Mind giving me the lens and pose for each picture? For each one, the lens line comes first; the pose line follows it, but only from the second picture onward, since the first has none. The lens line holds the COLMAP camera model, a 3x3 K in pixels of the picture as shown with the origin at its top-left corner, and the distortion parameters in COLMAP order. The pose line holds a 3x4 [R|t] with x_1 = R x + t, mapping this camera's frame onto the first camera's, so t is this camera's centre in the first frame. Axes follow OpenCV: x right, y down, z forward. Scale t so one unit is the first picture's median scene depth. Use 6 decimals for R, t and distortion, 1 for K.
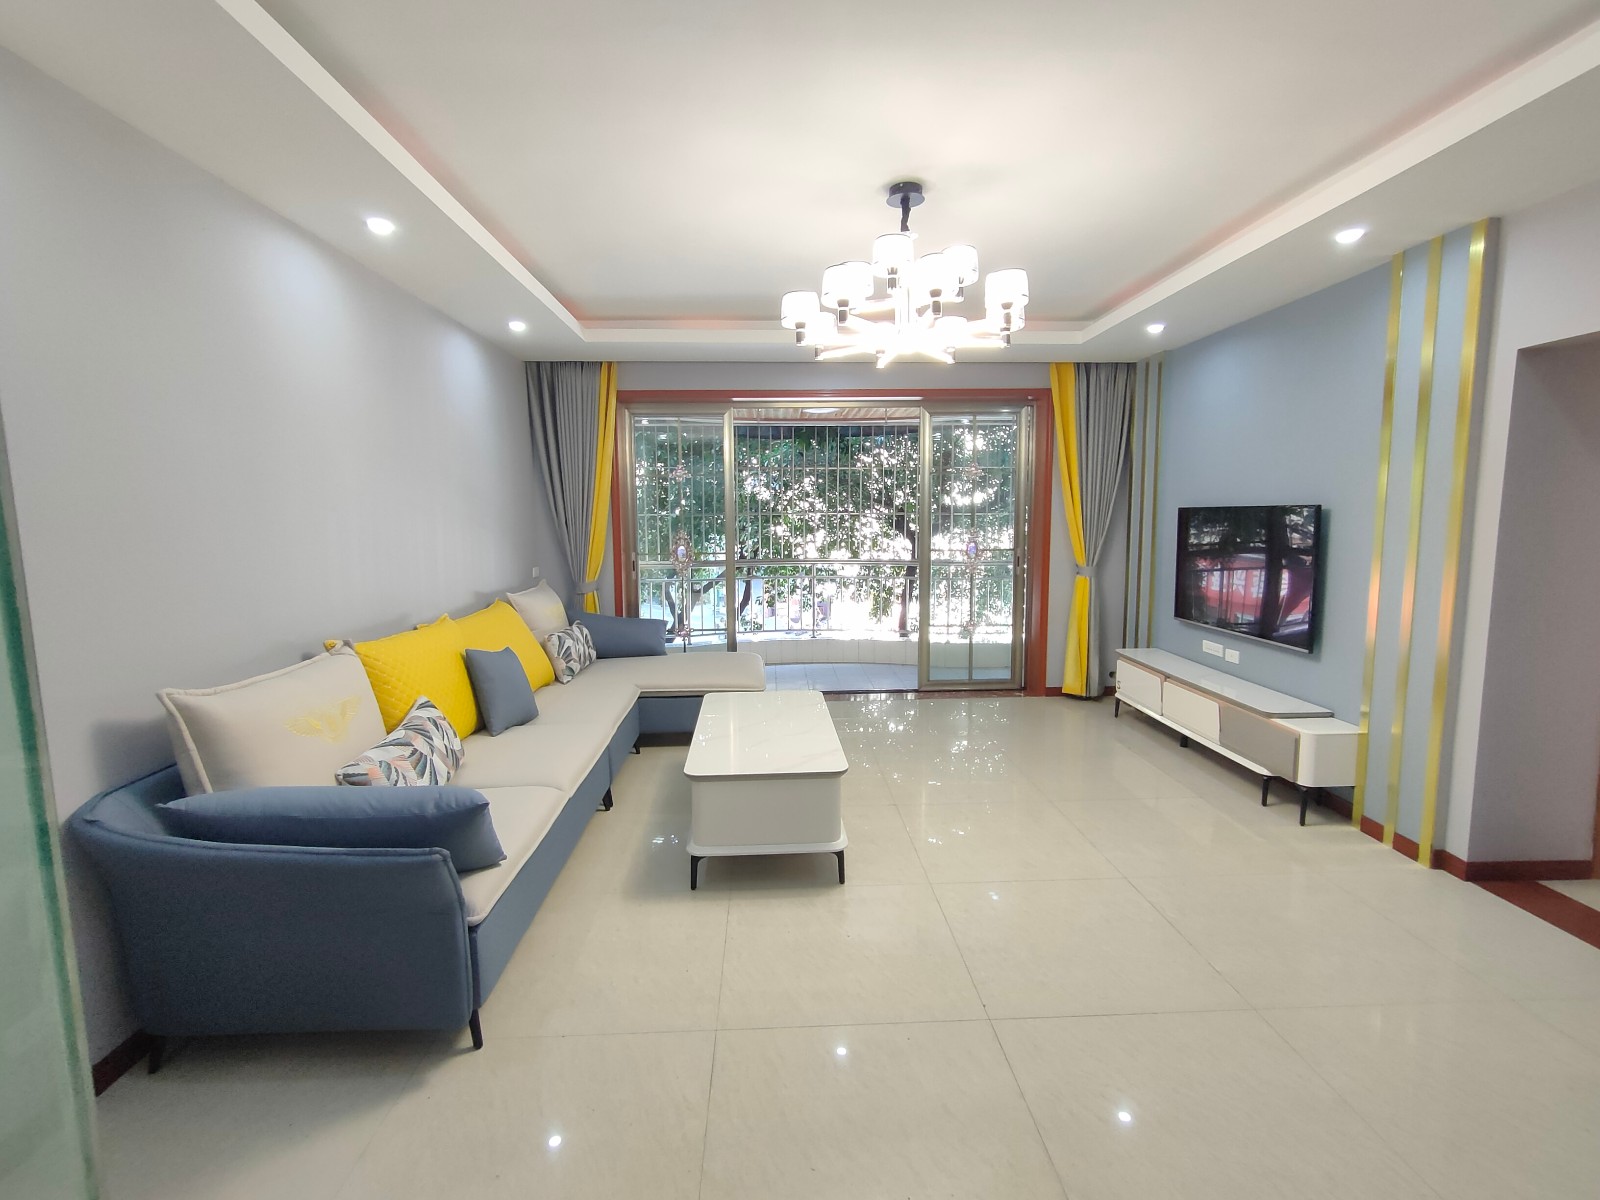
lens RADIAL K [[734.1, 0, 800.0], [0, 734.1, 593.6], [0, 0, 1]] dist [0.003079, 0.002107]
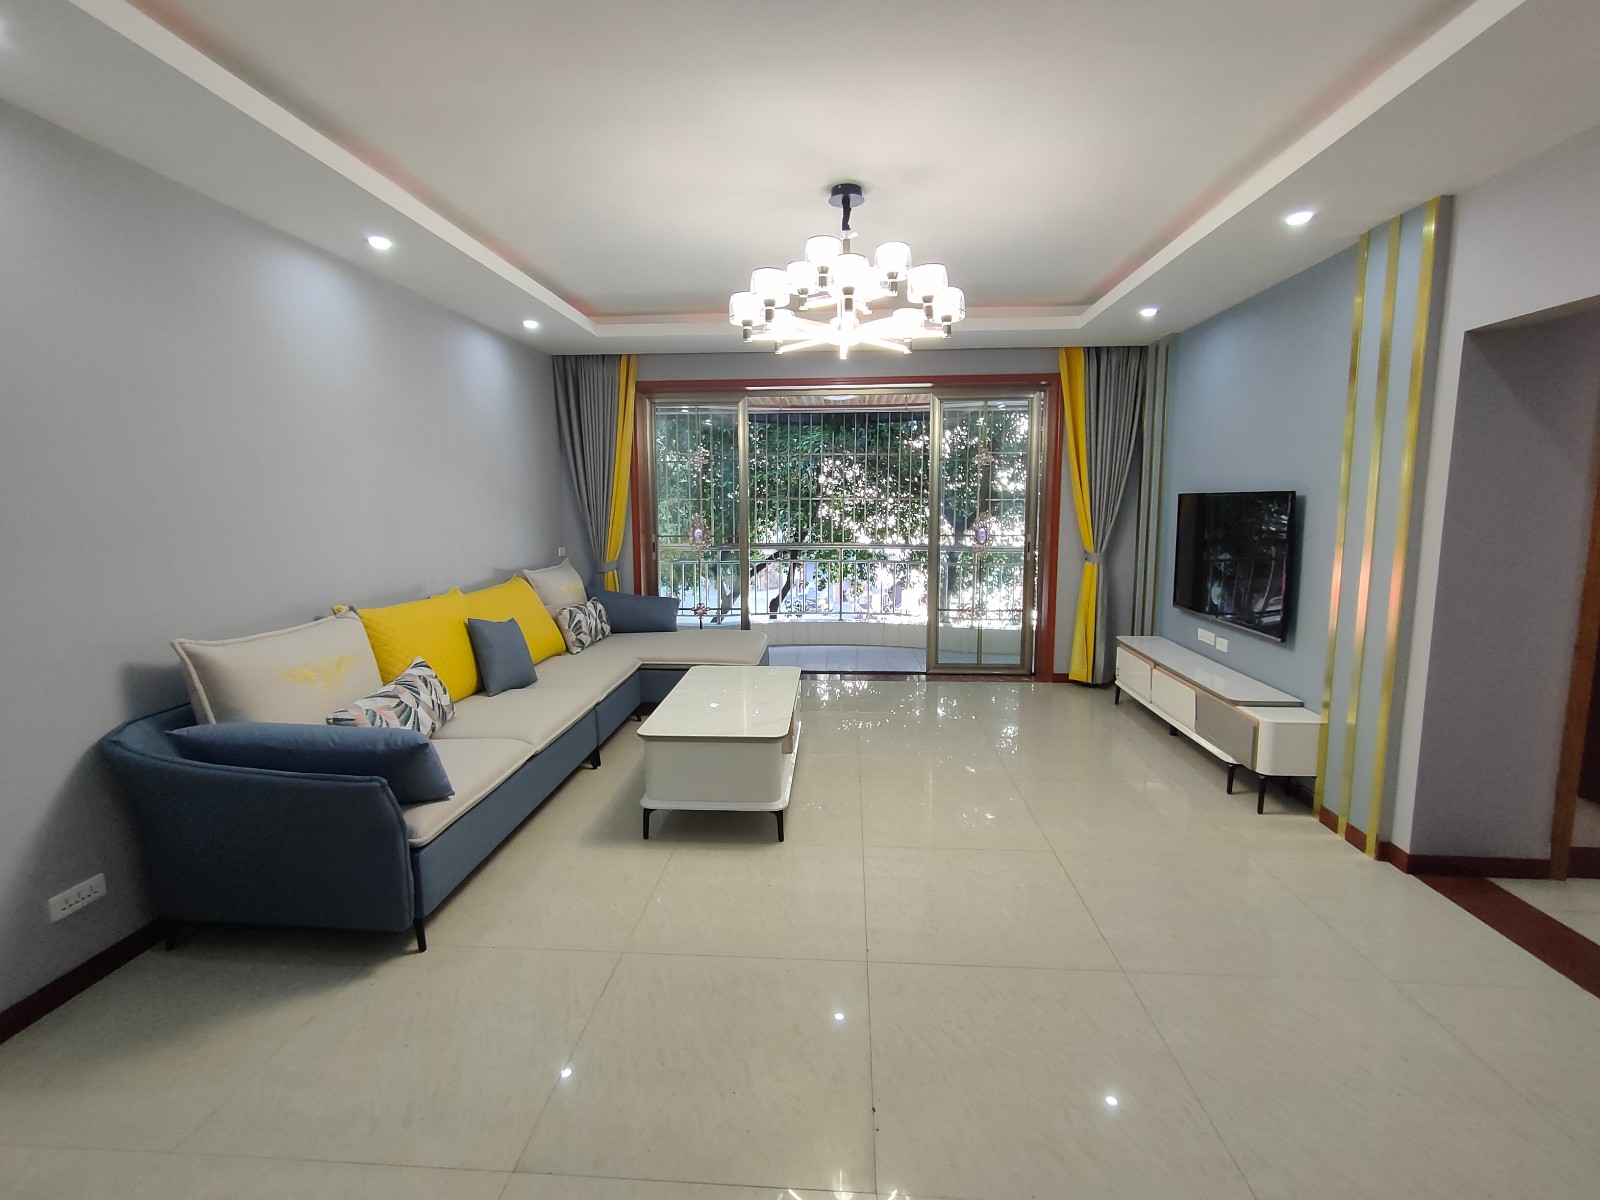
lens RADIAL K [[734.1, 0, 797.0], [0, 734.1, 592.1], [0, 0, 1]] dist [0.003079, 0.002107]
pose [[0.993744, 0.018335, -0.110169, 0.165833], [-0.016464, 0.999705, 0.017871, 0.008076], [0.110464, -0.015946, 0.993752, -0.054644]]
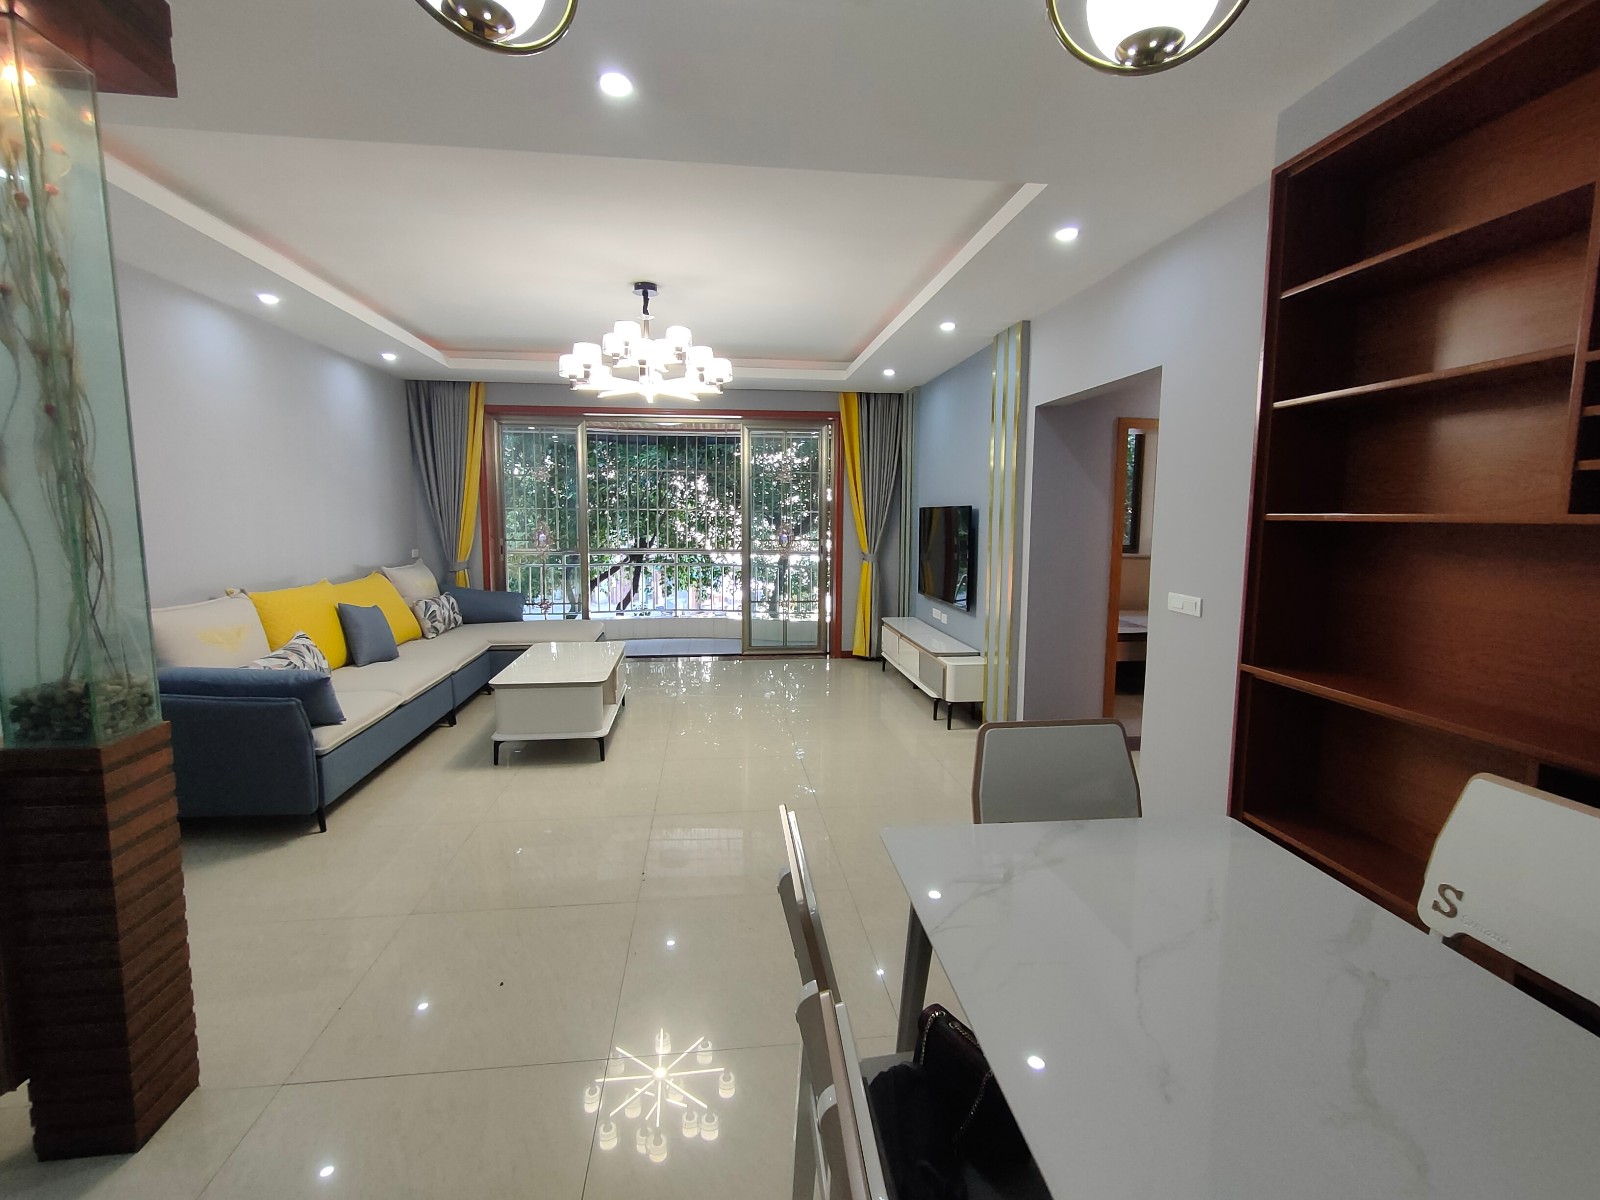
lens RADIAL K [[734.1, 0, 793.4], [0, 734.1, 593.9], [0, 0, 1]] dist [0.003079, 0.002107]
pose [[0.997274, 0.006839, 0.073470, 0.277933], [-0.006826, 0.999977, -0.000425, 0.054672], [-0.073471, -0.000078, 0.997297, -0.404982]]
